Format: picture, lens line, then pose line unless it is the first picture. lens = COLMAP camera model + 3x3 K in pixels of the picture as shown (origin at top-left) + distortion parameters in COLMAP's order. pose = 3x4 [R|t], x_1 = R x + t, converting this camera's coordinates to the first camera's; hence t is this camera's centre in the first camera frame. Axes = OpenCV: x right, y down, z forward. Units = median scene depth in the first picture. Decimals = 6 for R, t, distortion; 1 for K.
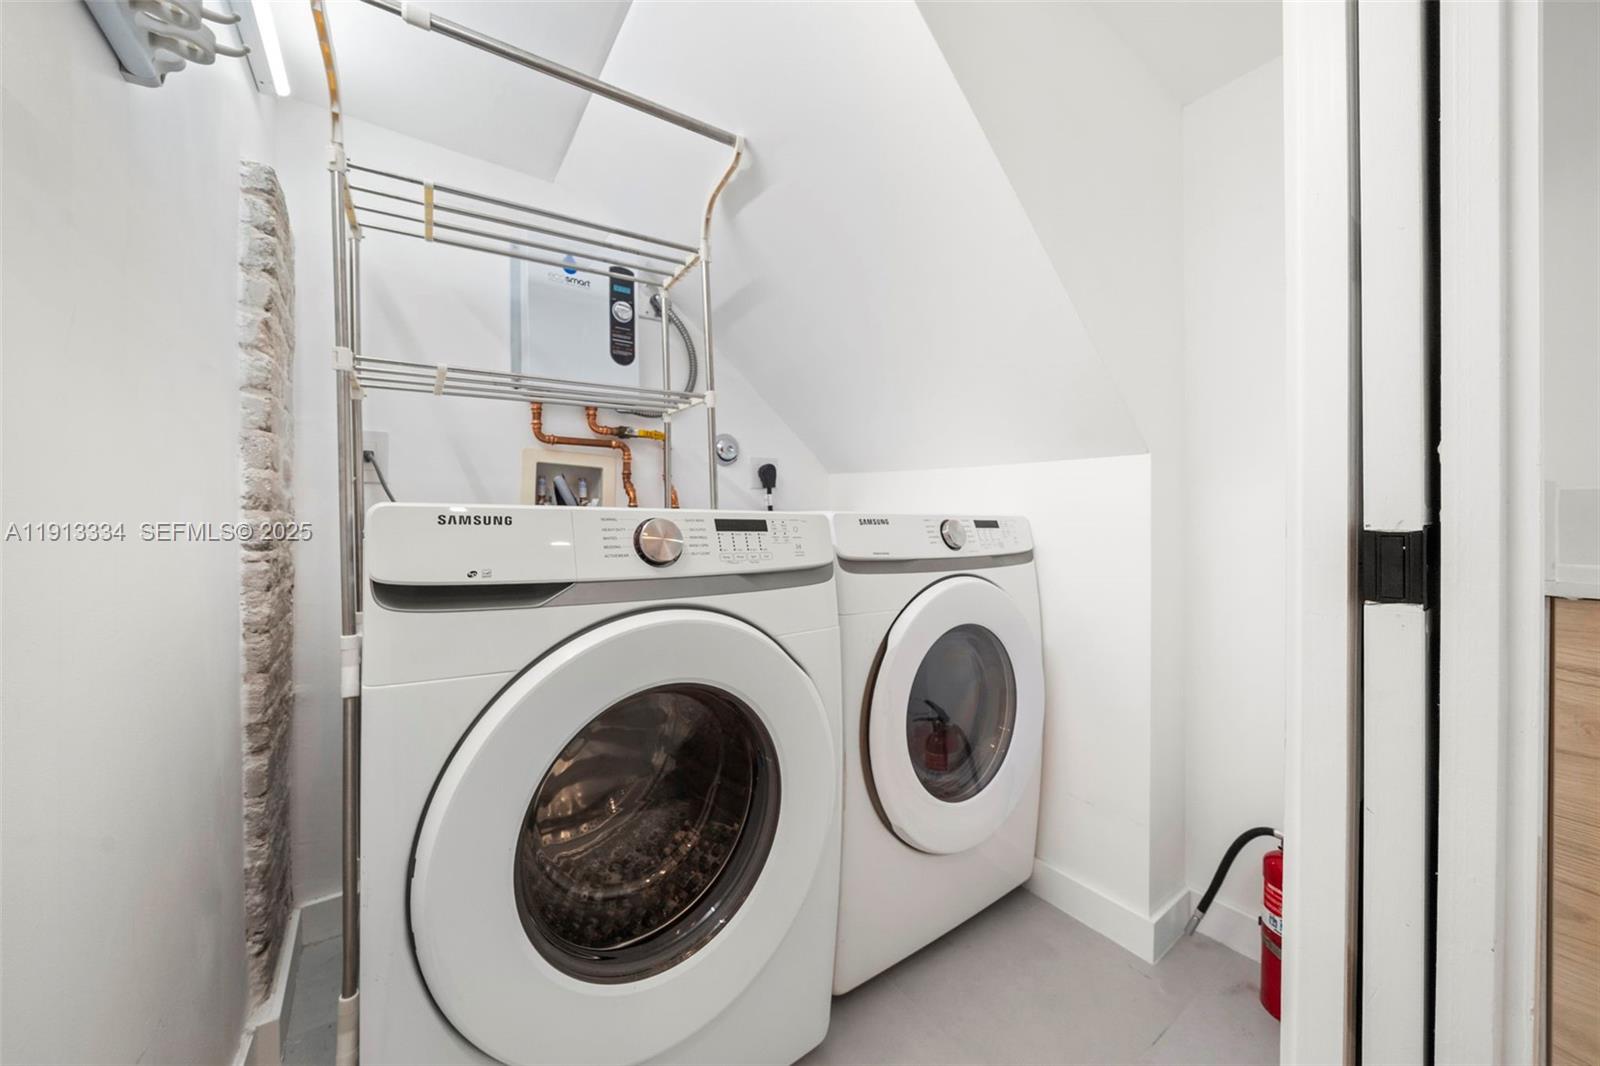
lens RADIAL K [[616.2, 0, 839.7], [0, 616.2, 514.0], [0, 0, 1]] dist [0.006335, -0.000538]
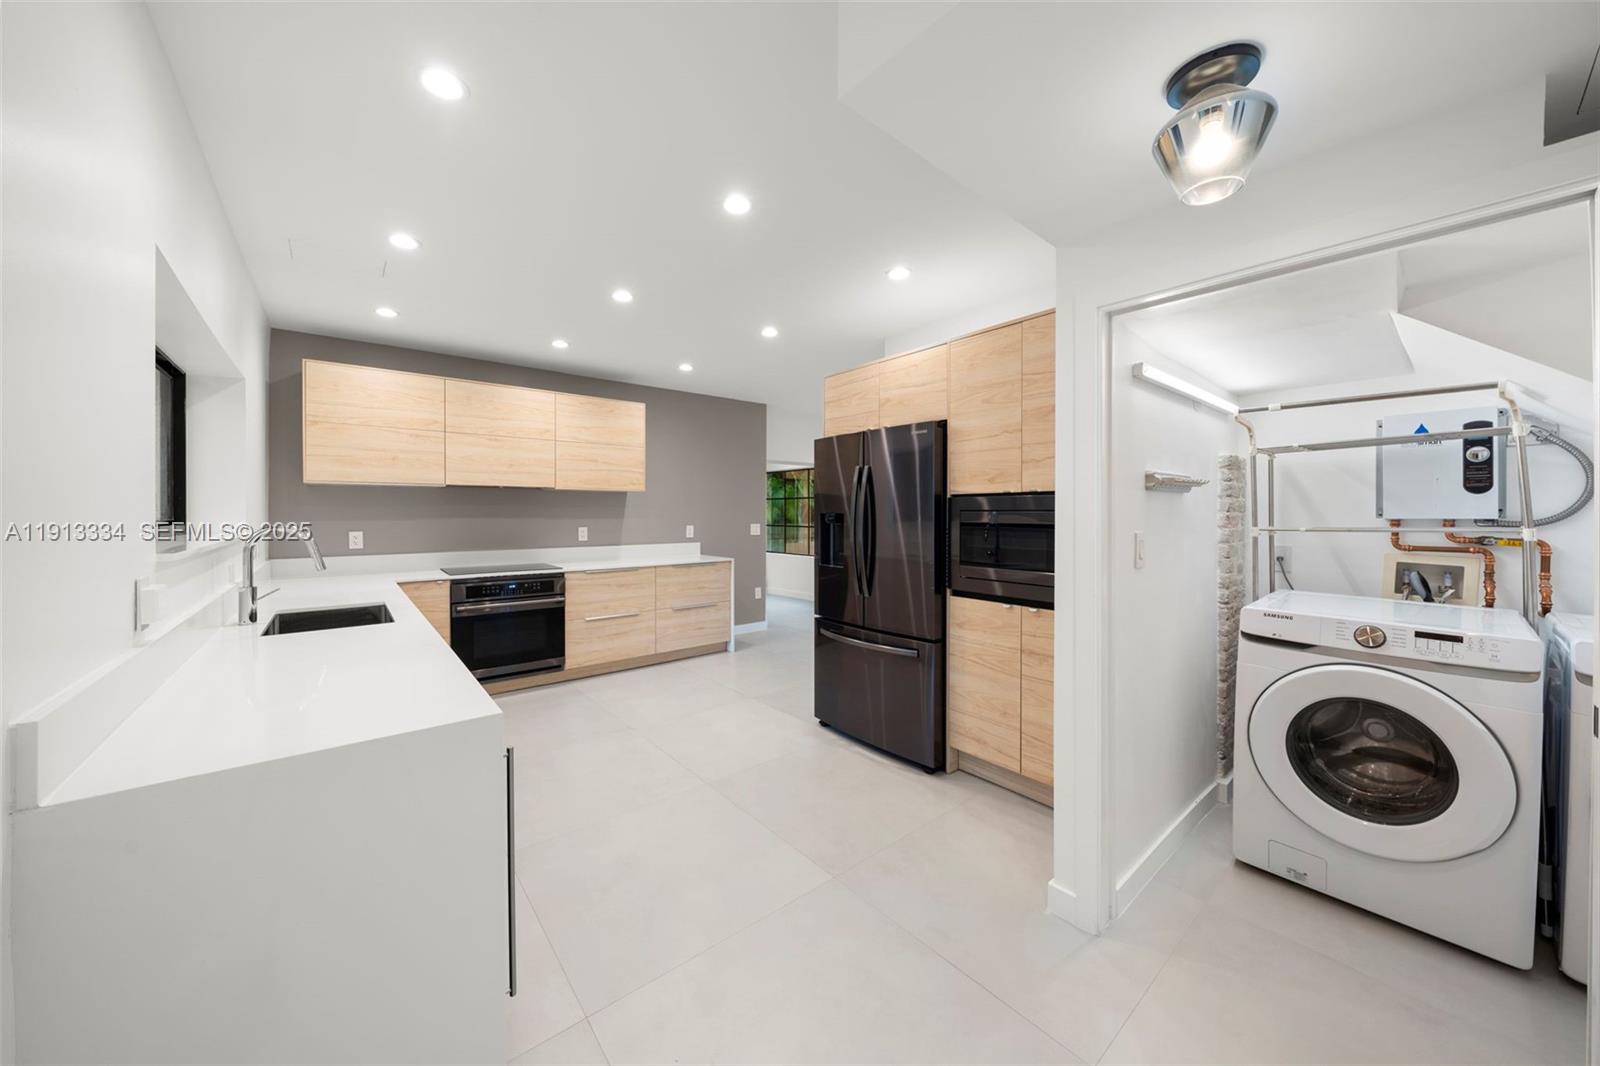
lens RADIAL K [[560.9, 0, 774.1], [0, 560.9, 511.5], [0, 0, 1]] dist [-0.000202, -0.000995]
pose [[0.066669, 0.002276, -0.997773, 1.274212], [-0.005570, 0.999983, 0.001909, -0.321965], [0.997760, 0.005431, 0.066681, -1.037199]]
